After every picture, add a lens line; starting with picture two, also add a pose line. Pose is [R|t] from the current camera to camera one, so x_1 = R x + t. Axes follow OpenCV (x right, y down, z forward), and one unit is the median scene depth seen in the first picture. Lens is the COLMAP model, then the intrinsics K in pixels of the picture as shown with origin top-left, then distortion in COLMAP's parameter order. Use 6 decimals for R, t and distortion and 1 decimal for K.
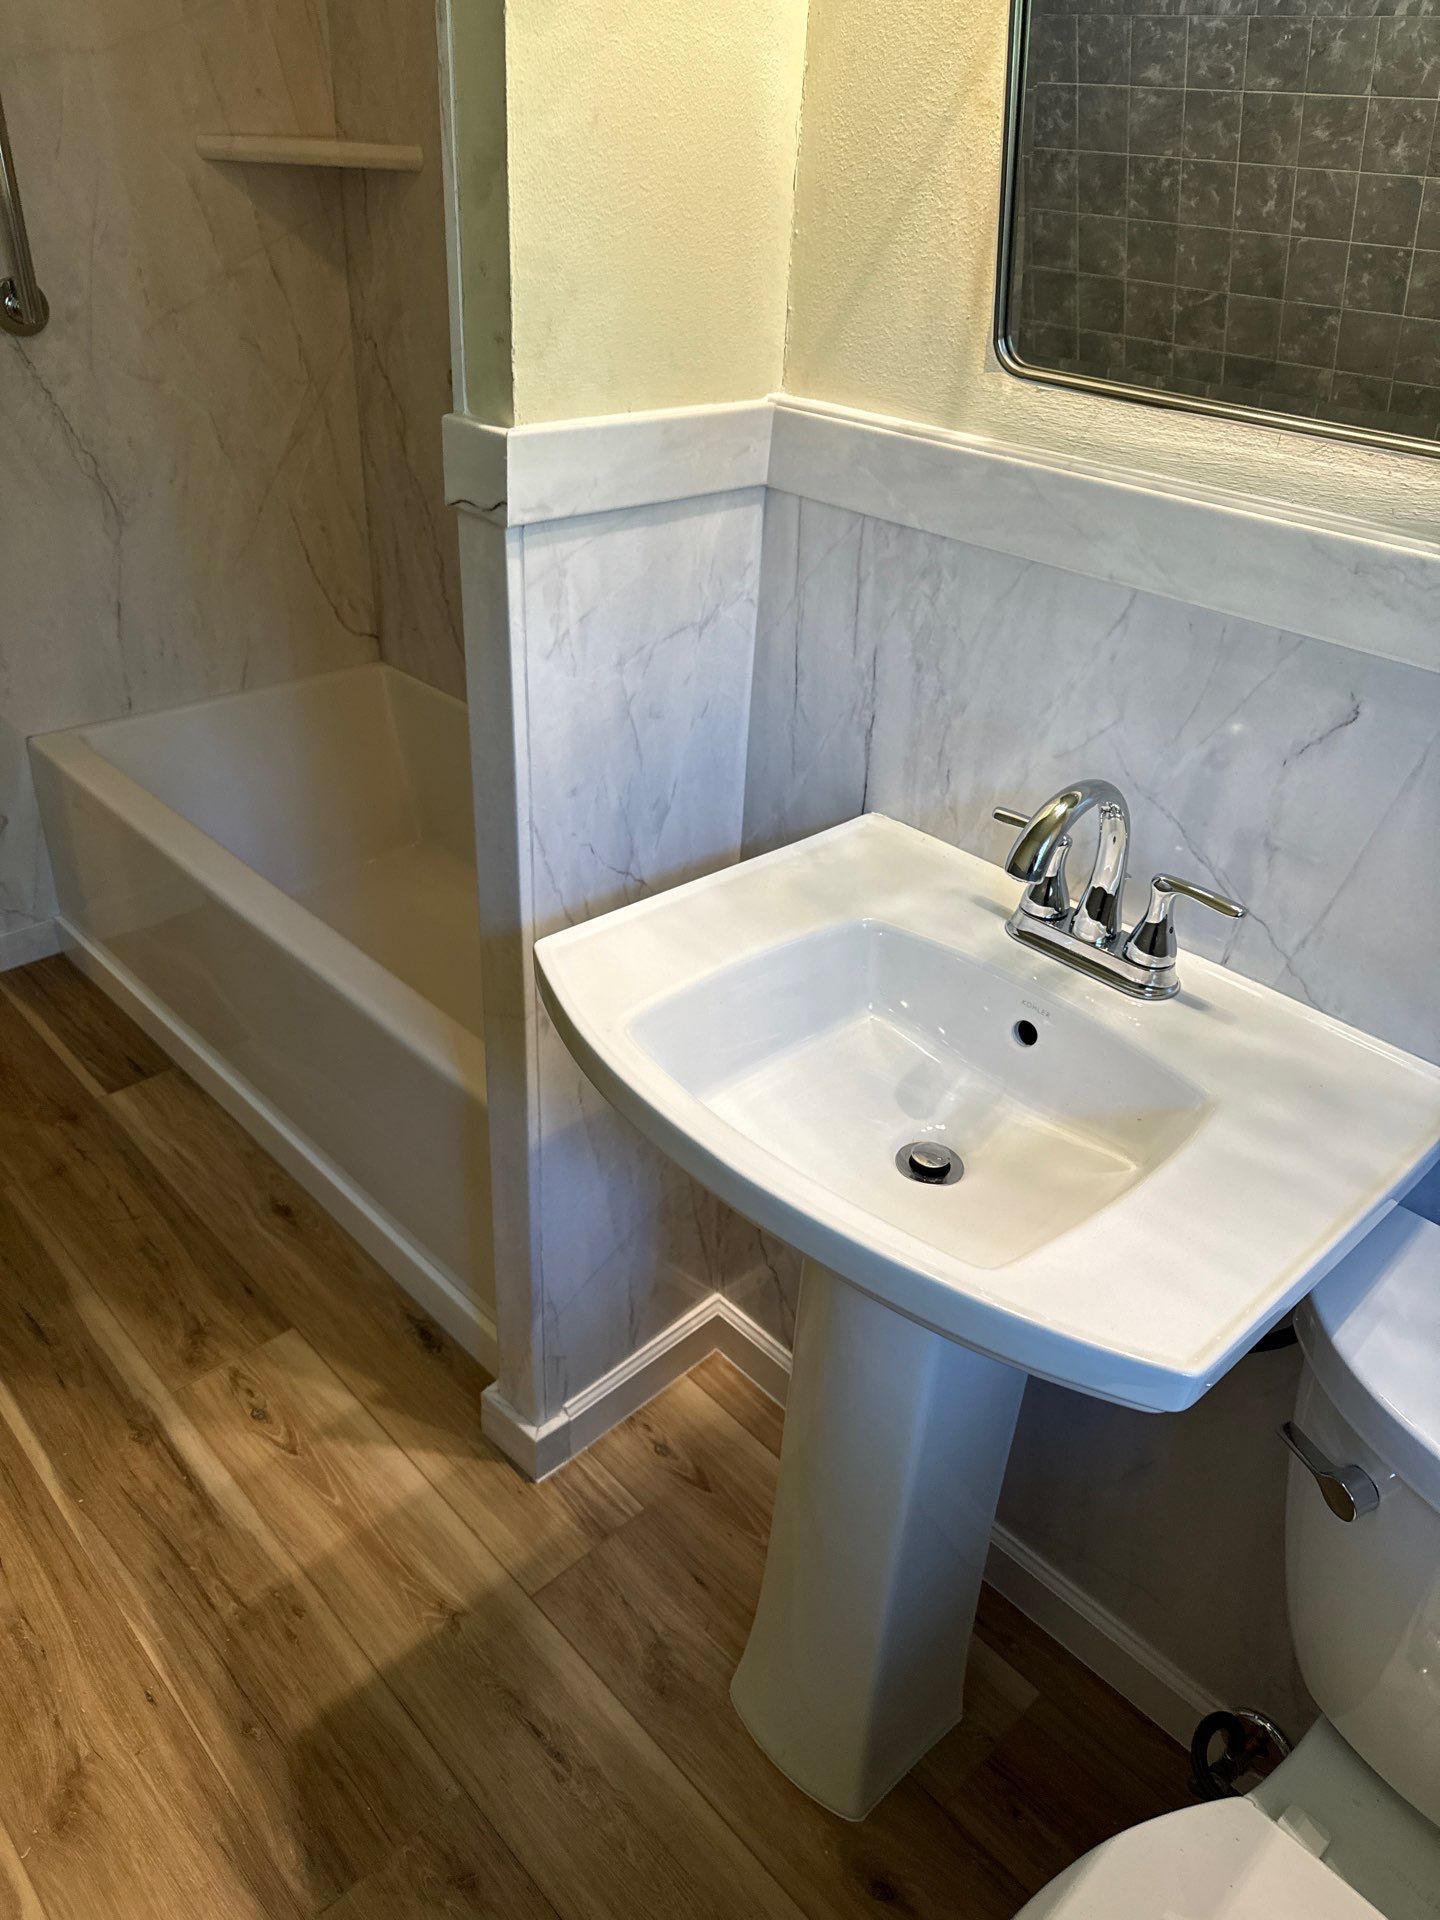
lens RADIAL K [[1367.4, 0, 704.6], [0, 1367.4, 956.6], [0, 0, 1]] dist [0.019763, -0.030847]
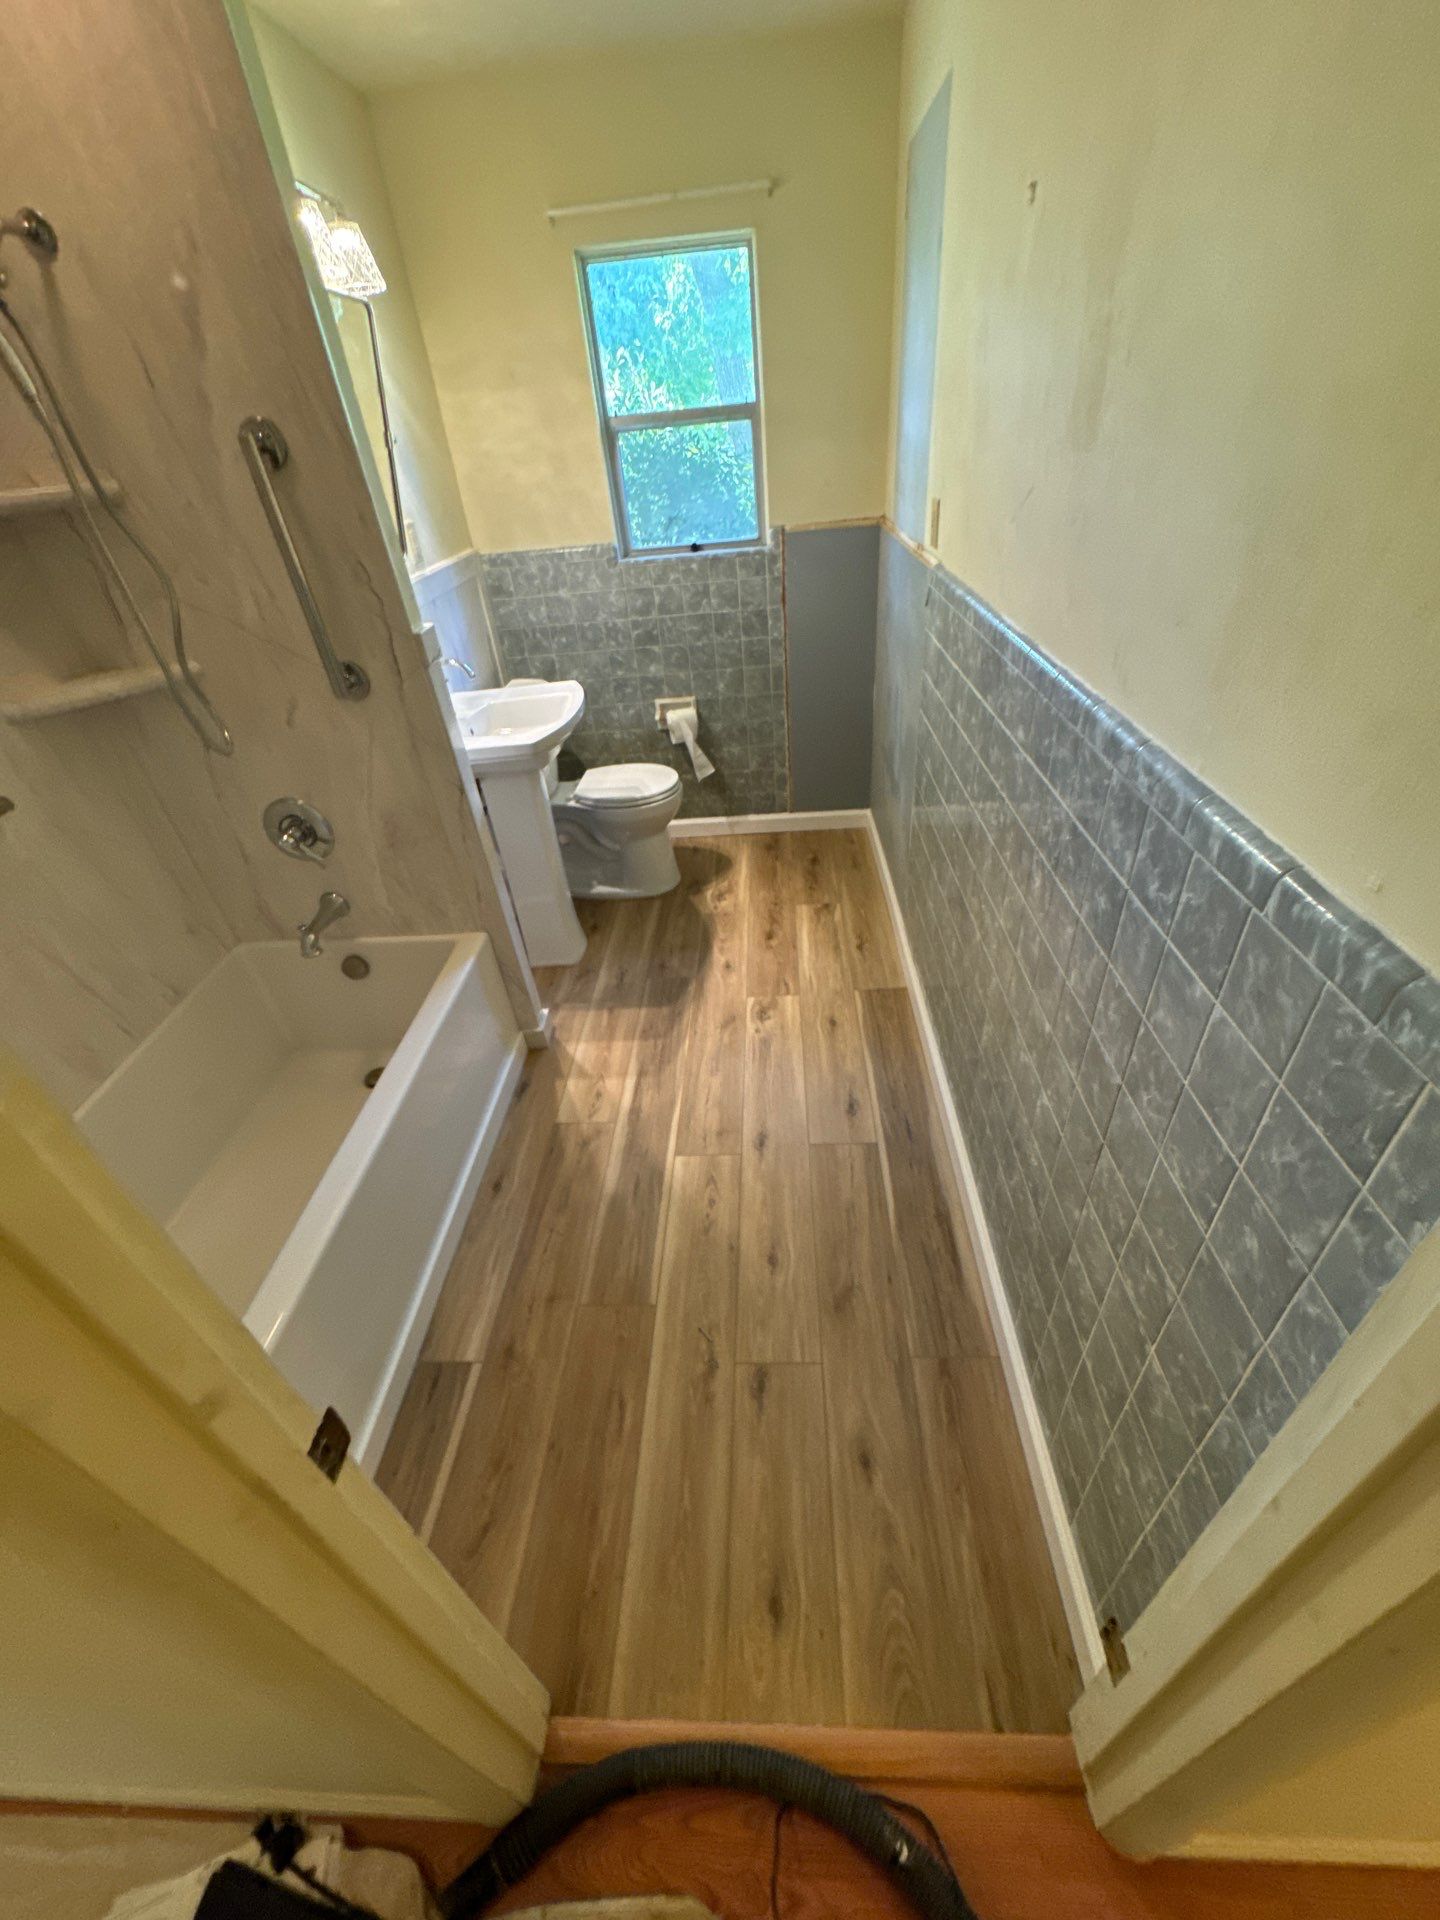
lens RADIAL K [[770.6, 0, 720.0], [0, 770.6, 960.0], [0, 0, 1]] dist [0.001635, 0.000244]
pose [[-0.699699, -0.405787, 0.588012, -1.216882], [0.408879, 0.447480, 0.795349, -0.750042], [-0.585866, 0.796931, -0.147184, 0.973170]]
